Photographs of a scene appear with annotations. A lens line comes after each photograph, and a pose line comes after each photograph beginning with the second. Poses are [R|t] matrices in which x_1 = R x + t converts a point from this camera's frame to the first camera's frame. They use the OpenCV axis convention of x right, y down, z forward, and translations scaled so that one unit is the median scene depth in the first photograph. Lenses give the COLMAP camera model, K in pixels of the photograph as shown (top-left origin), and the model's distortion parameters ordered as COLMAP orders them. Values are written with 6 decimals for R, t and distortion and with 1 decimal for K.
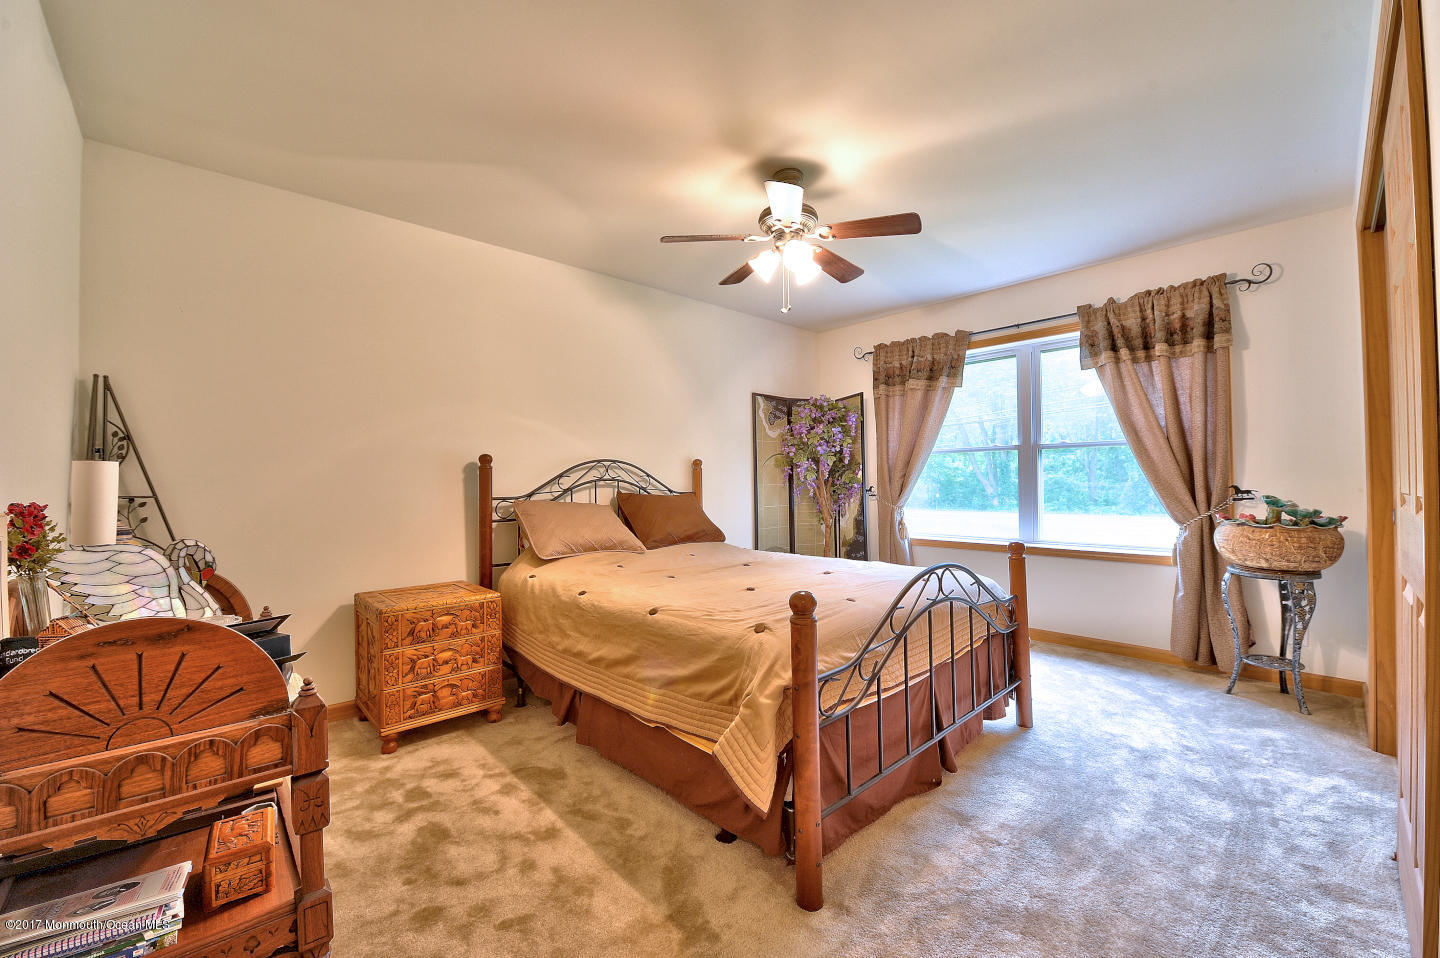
lens RADIAL K [[571.5, 0, 722.8], [0, 571.5, 475.8], [0, 0, 1]] dist [-0.017376, -0.001336]
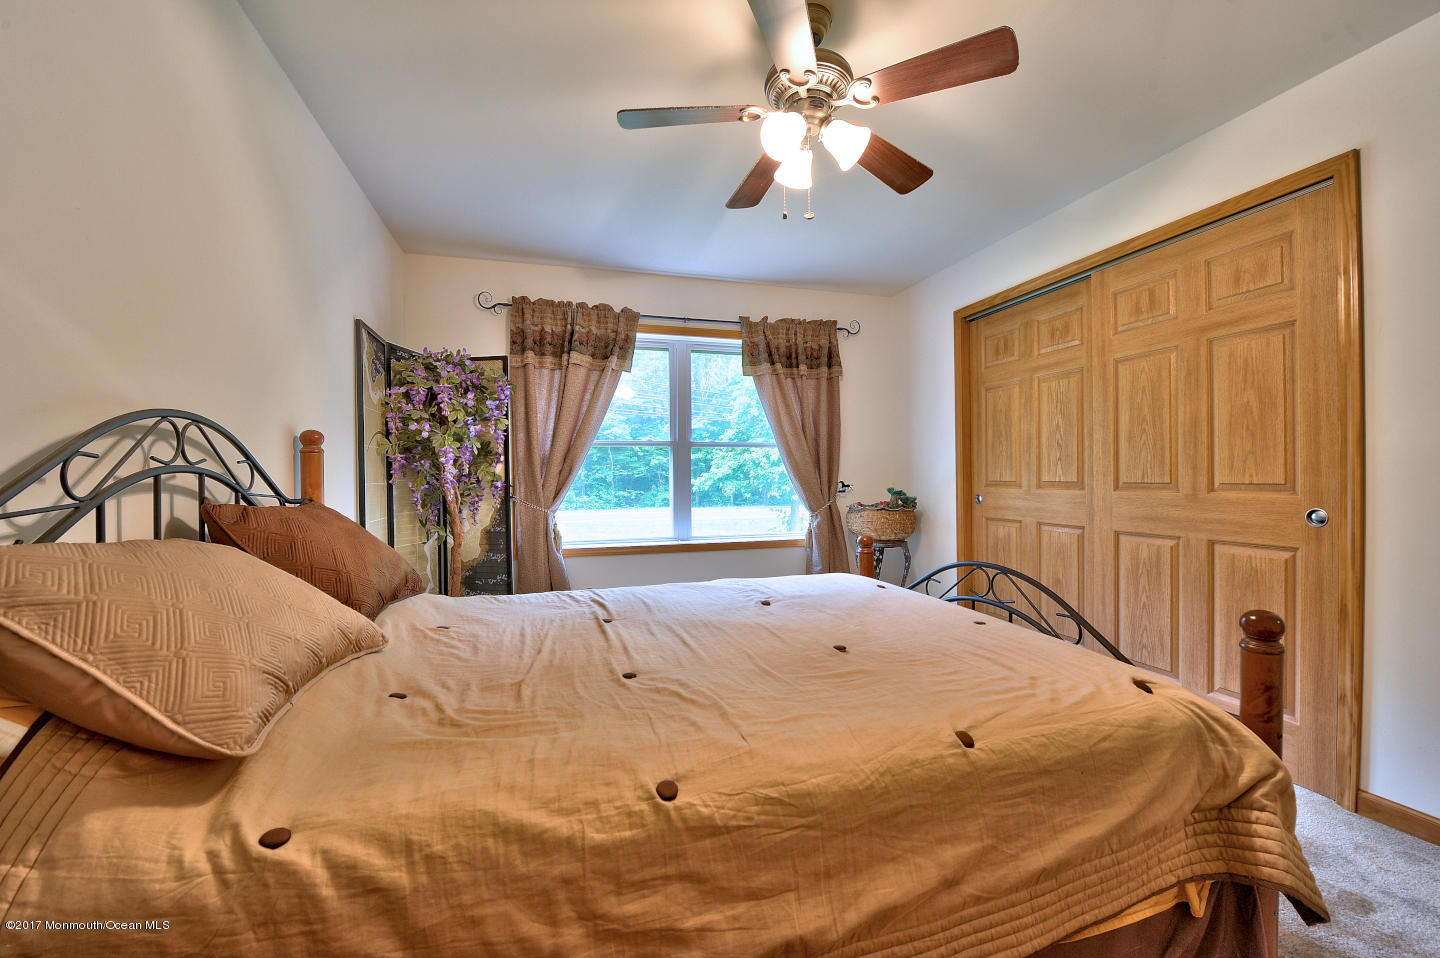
lens RADIAL K [[571.5, 0, 722.8], [0, 571.5, 475.8], [0, 0, 1]] dist [-0.017376, -0.001336]
pose [[0.442574, 0.007320, 0.896702, -0.359060], [-0.005372, 0.999970, -0.005511, 0.011110], [-0.896716, -0.002378, 0.442600, 0.542540]]
